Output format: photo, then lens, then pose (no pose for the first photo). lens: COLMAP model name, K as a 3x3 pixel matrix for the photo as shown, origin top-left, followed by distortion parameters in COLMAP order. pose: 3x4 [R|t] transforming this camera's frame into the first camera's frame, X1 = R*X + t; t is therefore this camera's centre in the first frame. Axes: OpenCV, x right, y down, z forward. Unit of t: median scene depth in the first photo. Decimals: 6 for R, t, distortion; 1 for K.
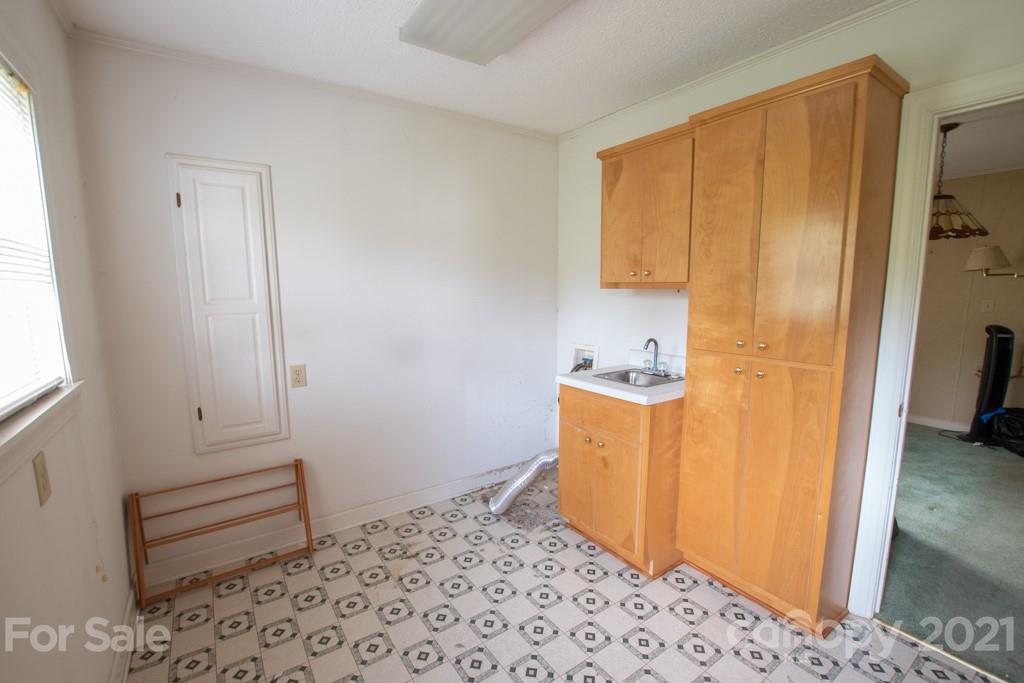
lens RADIAL K [[442.9, 0, 515.2], [0, 442.9, 348.2], [0, 0, 1]] dist [-0.044151, 0.009271]
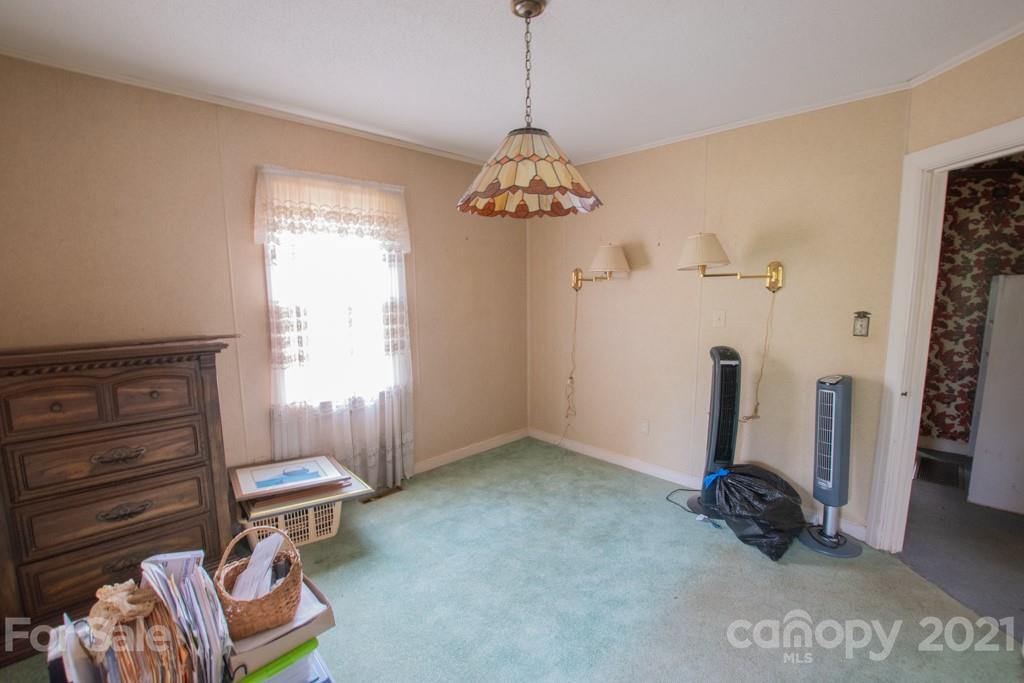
lens RADIAL K [[442.9, 0, 515.2], [0, 442.9, 348.2], [0, 0, 1]] dist [-0.044151, 0.009271]
pose [[0.982547, -0.027907, 0.183911, 0.676257], [0.029118, 0.999568, -0.003890, -0.060207], [-0.183723, 0.009177, 0.982935, 0.354776]]
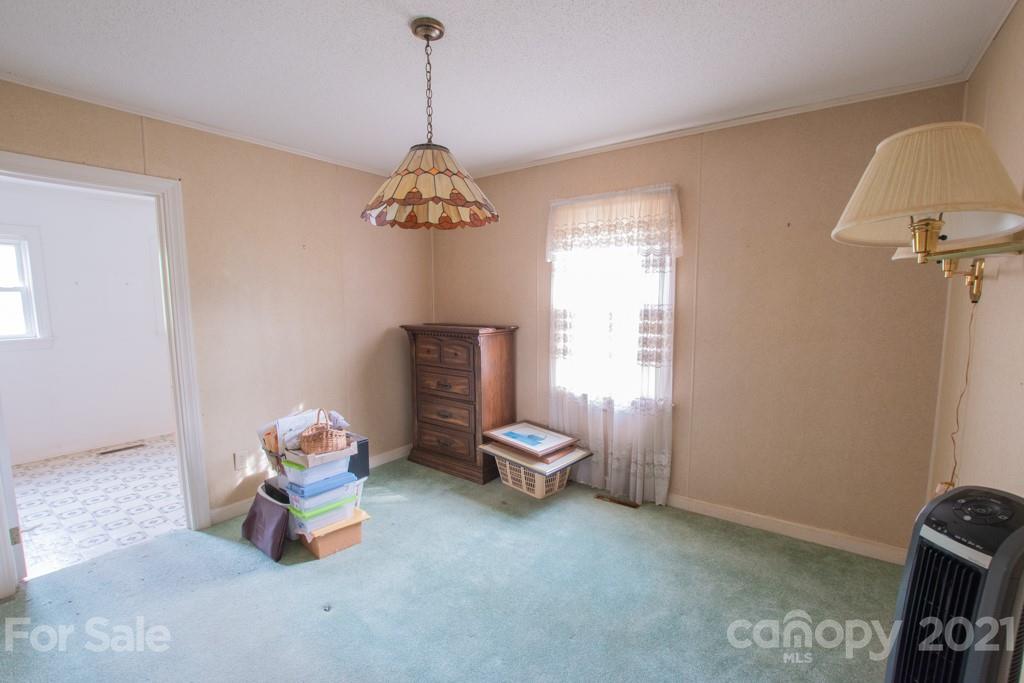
lens RADIAL K [[442.9, 0, 515.2], [0, 442.9, 348.2], [0, 0, 1]] dist [-0.044151, 0.009271]
pose [[0.344998, 0.108581, -0.932302, 1.242276], [-0.127631, 0.989487, 0.068011, -0.111249], [0.929885, 0.095527, 0.355230, 0.711045]]
